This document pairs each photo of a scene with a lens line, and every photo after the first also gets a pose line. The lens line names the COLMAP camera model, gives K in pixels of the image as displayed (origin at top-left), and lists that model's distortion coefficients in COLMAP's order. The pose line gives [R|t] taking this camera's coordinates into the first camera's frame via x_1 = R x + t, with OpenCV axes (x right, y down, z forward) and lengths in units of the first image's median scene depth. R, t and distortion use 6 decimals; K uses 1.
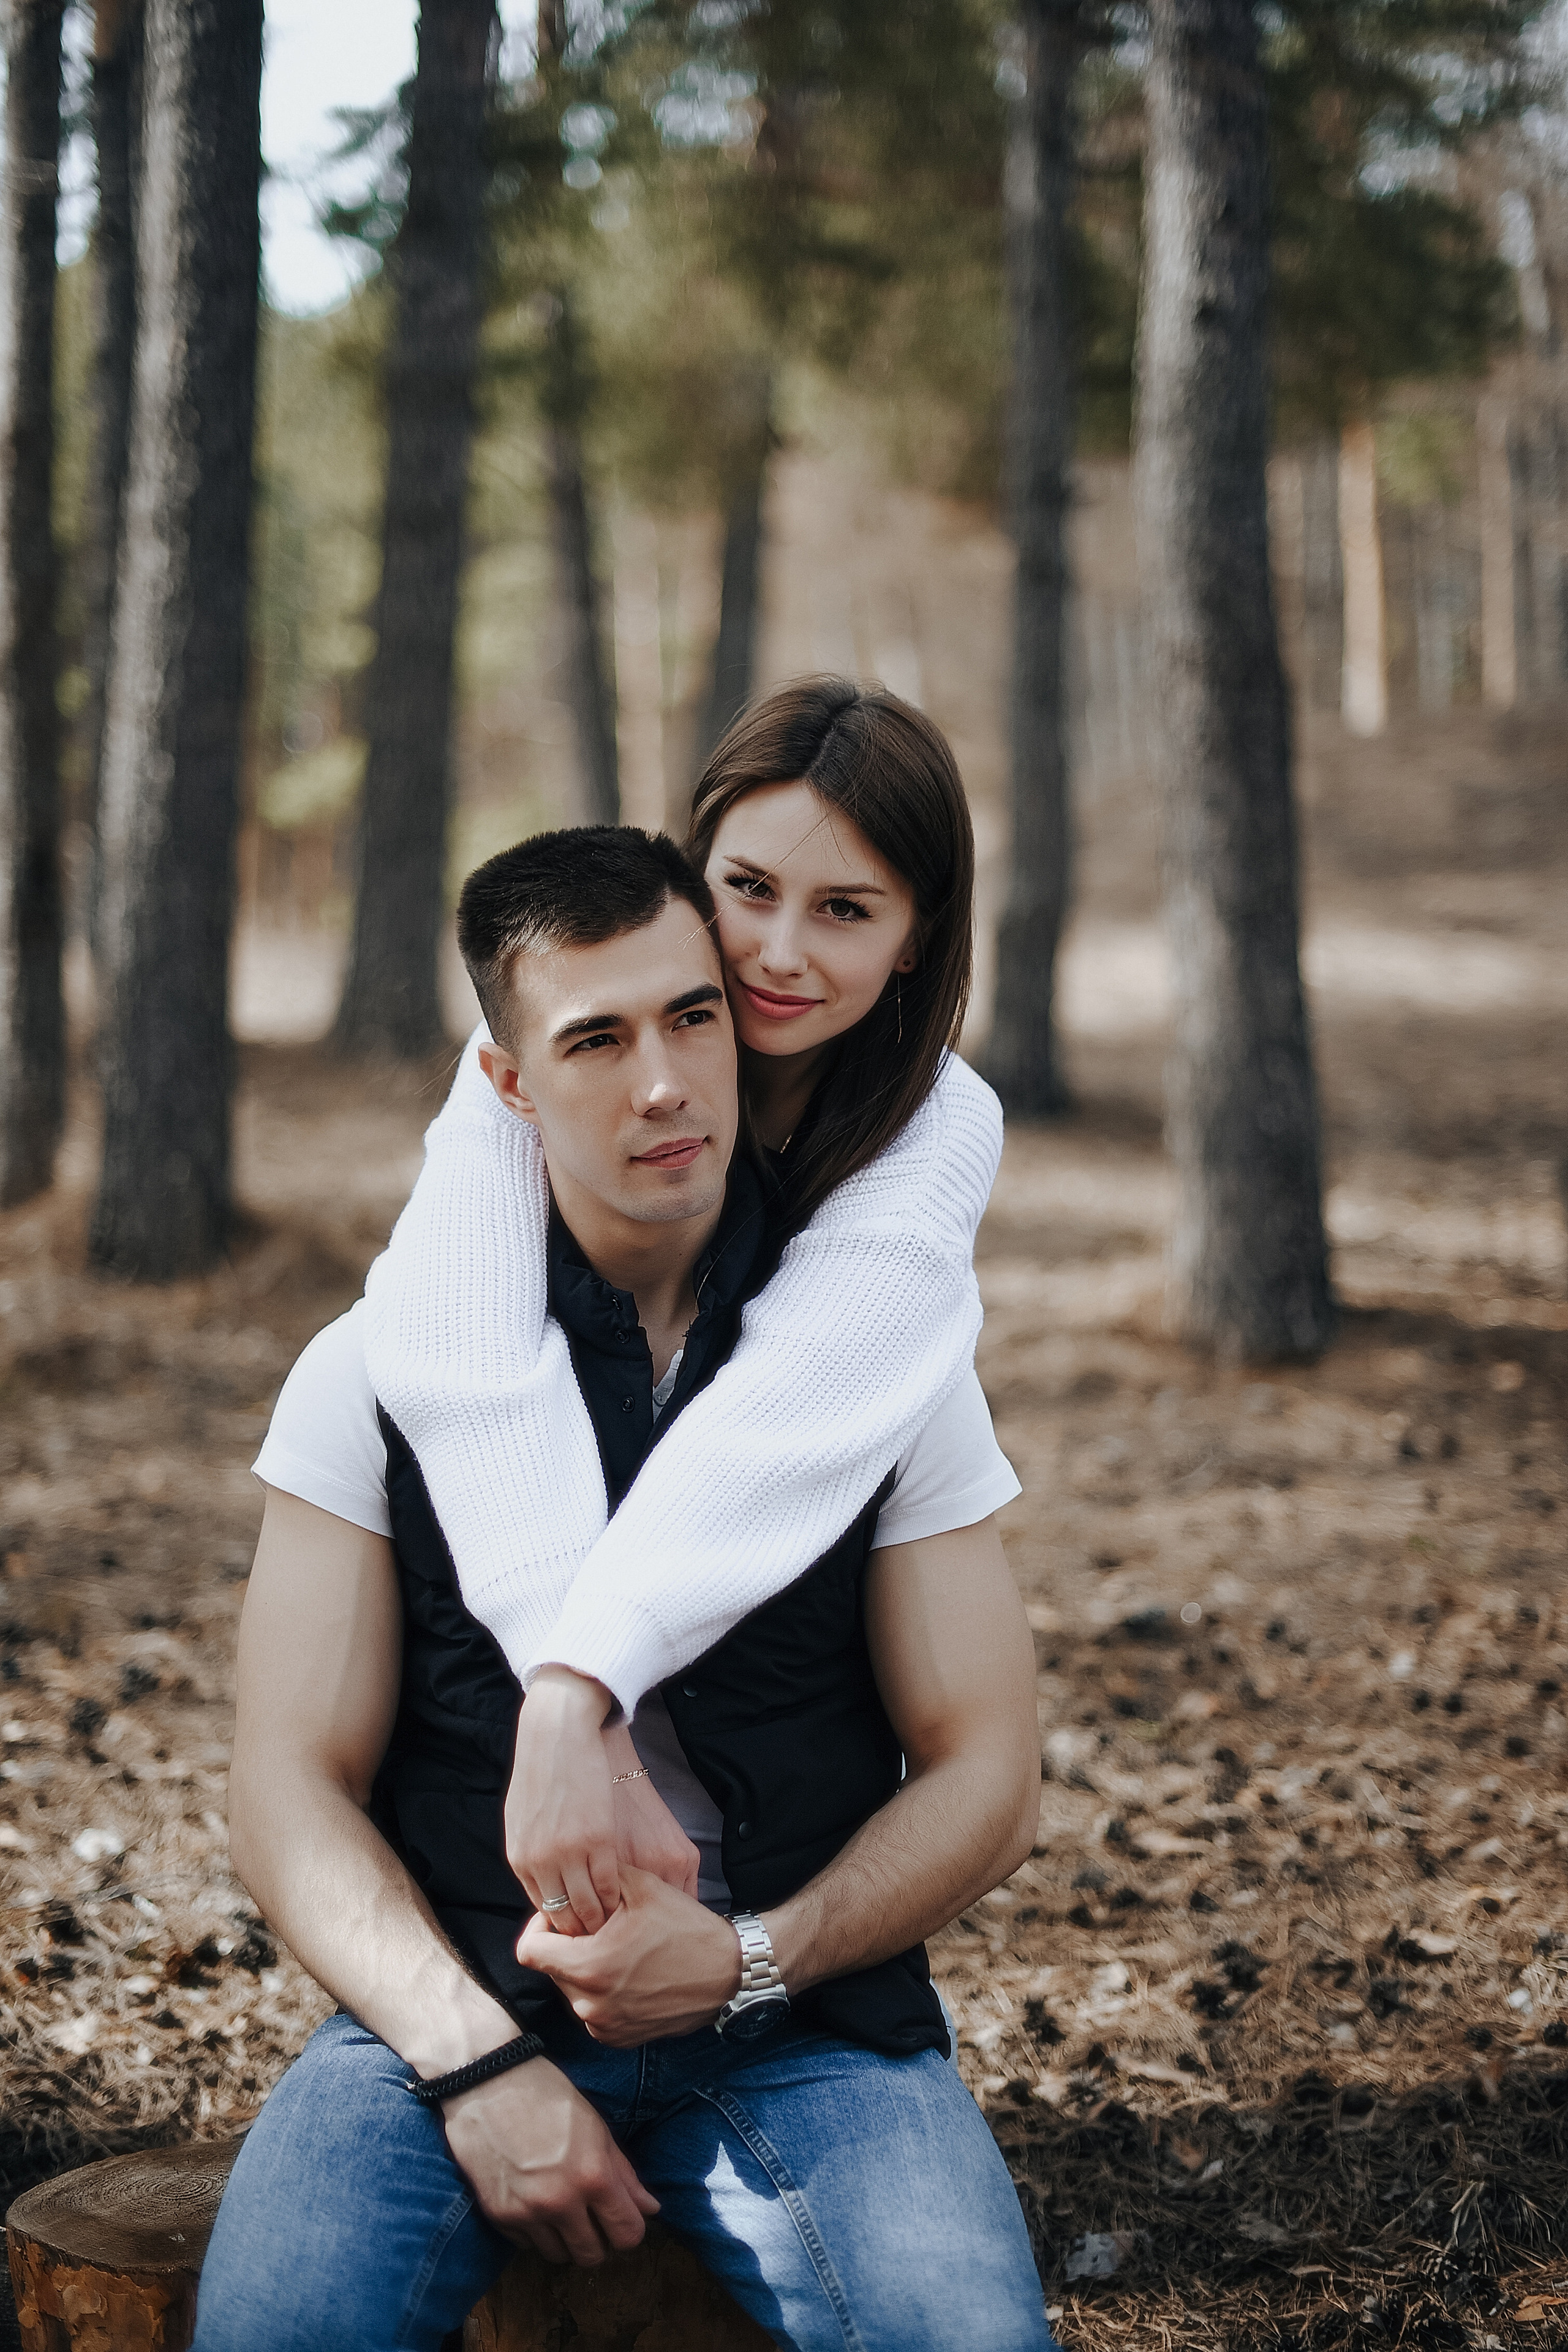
lens RADIAL K [[3464.3, 0, 784.0], [0, 3464.3, 1176.0], [0, 0, 1]] dist [-0.041565, -0.011694]
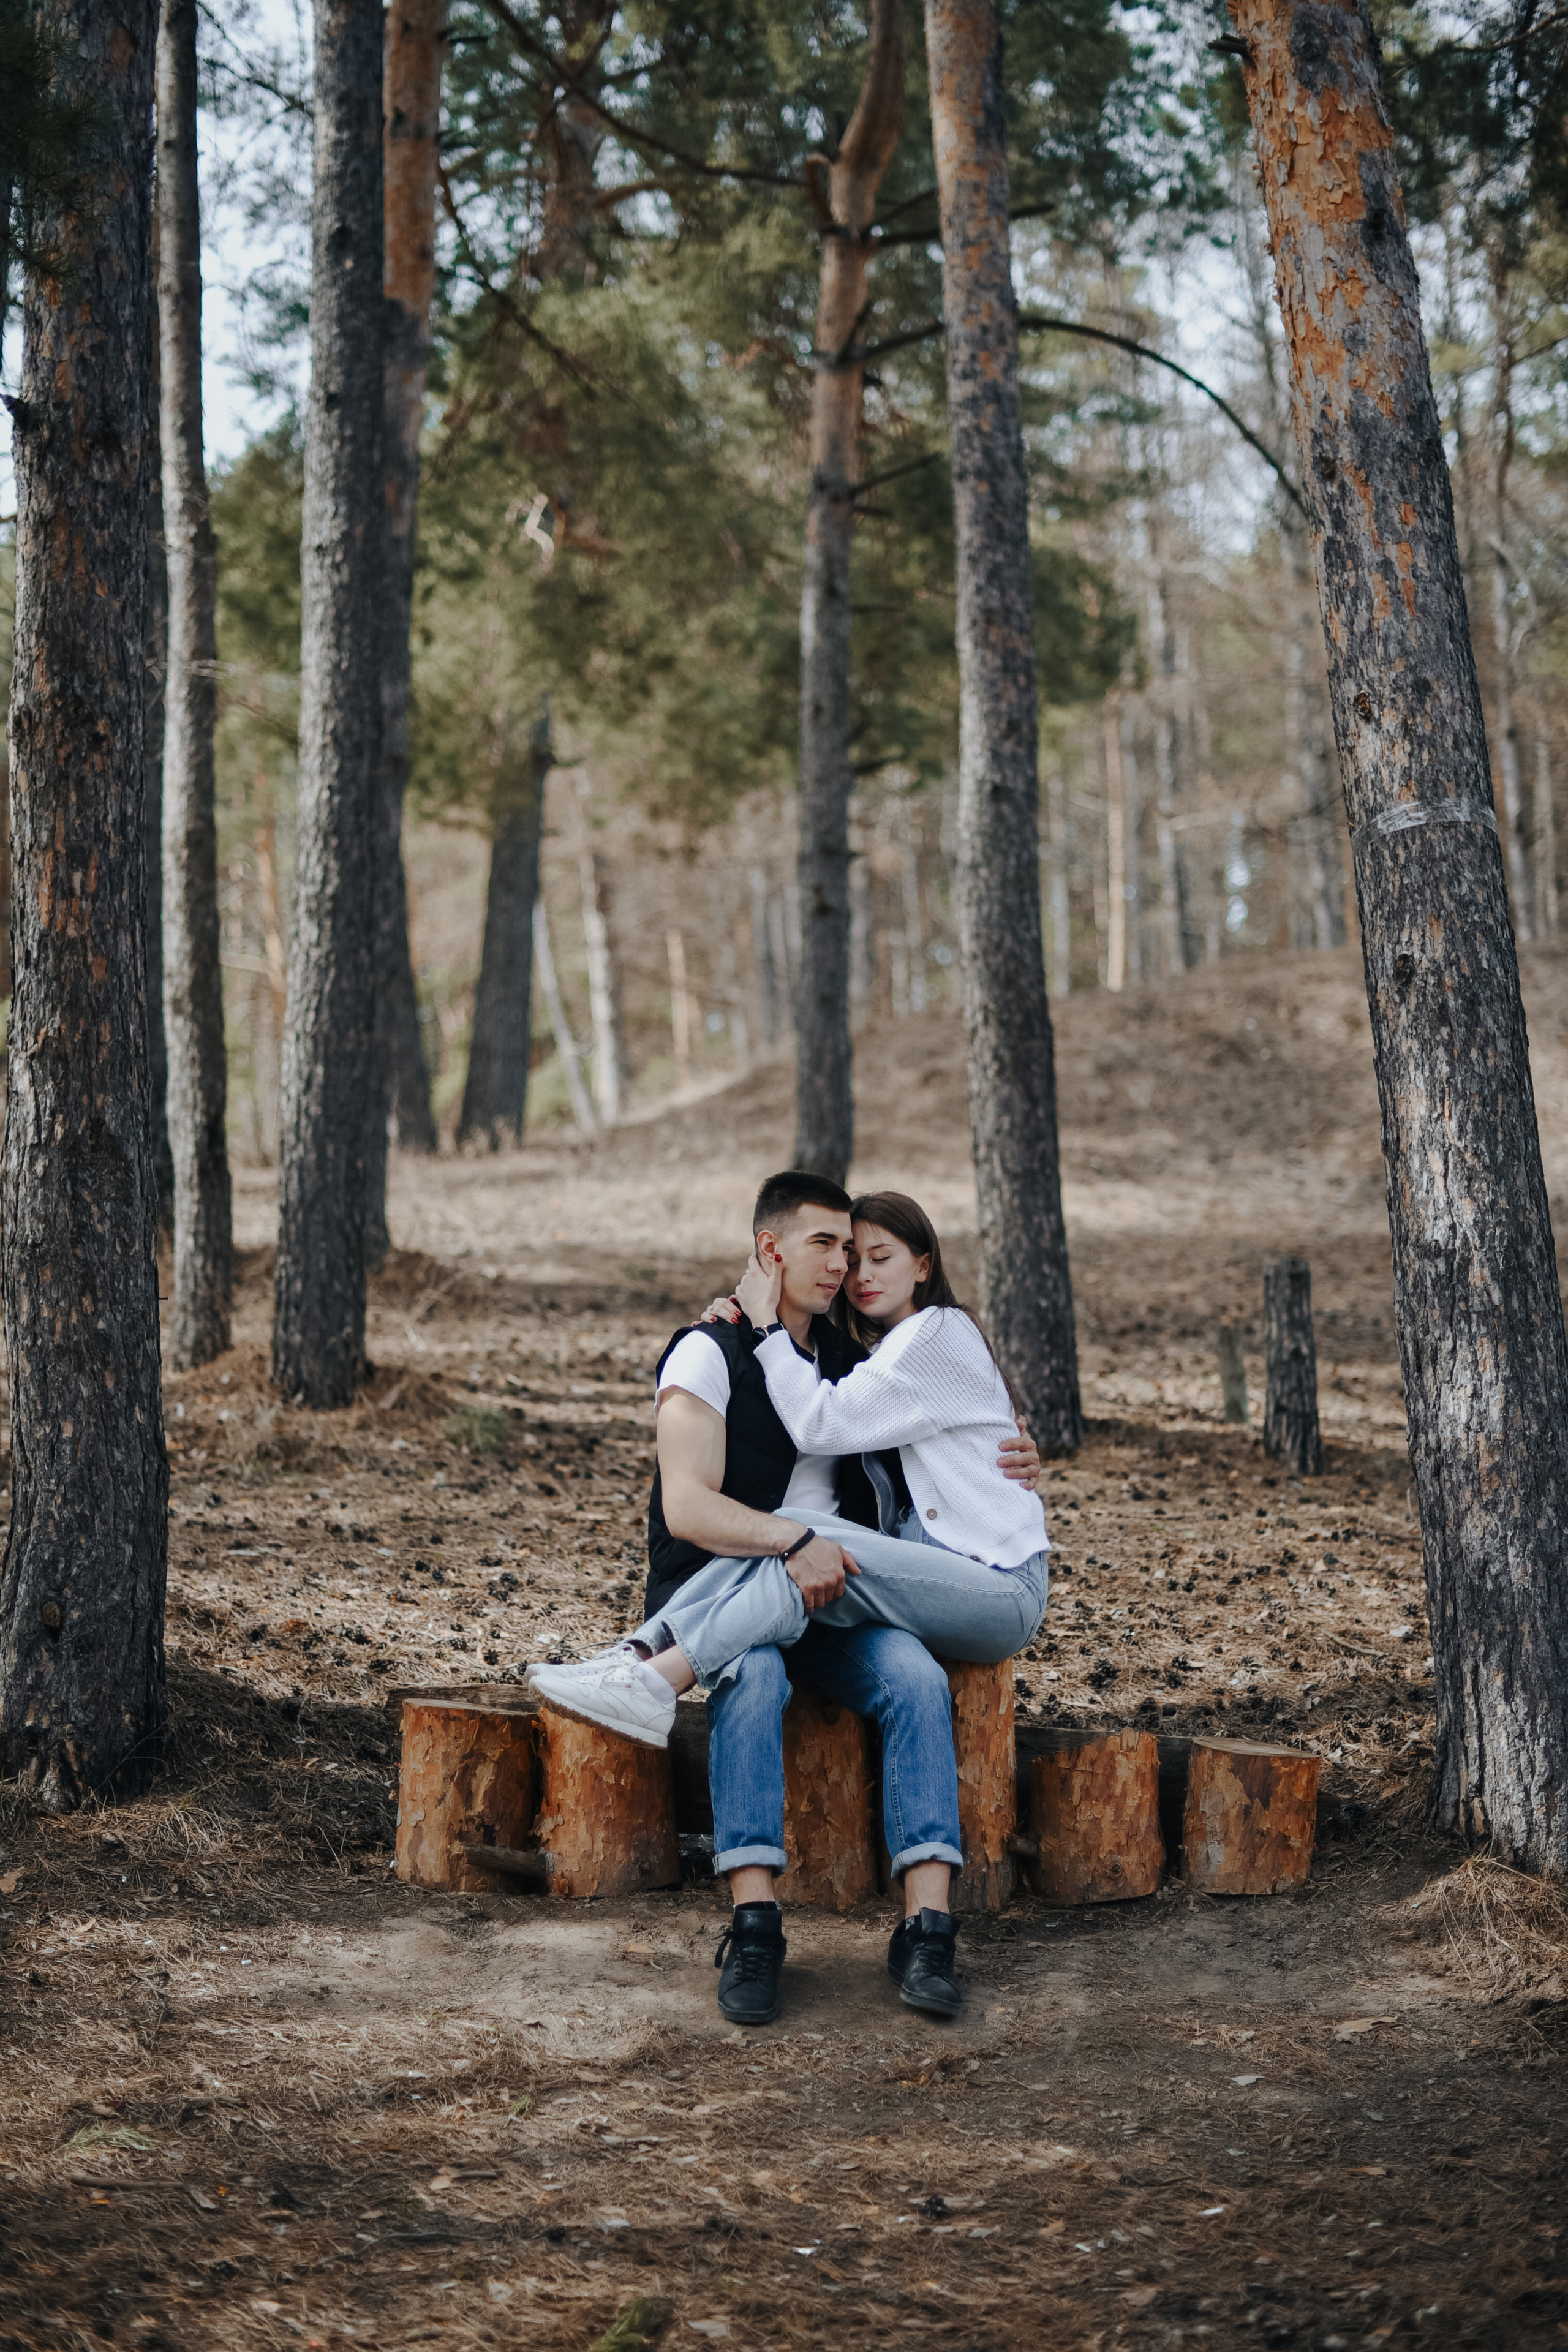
lens RADIAL K [[3464.3, 0, 784.0], [0, 3464.3, 1176.0], [0, 0, 1]] dist [-0.041565, -0.011694]
pose [[0.993667, 0.004730, 0.112268, -0.209673], [0.002482, 0.997946, -0.064012, 0.037670], [-0.112341, 0.063885, 0.991614, -0.766163]]
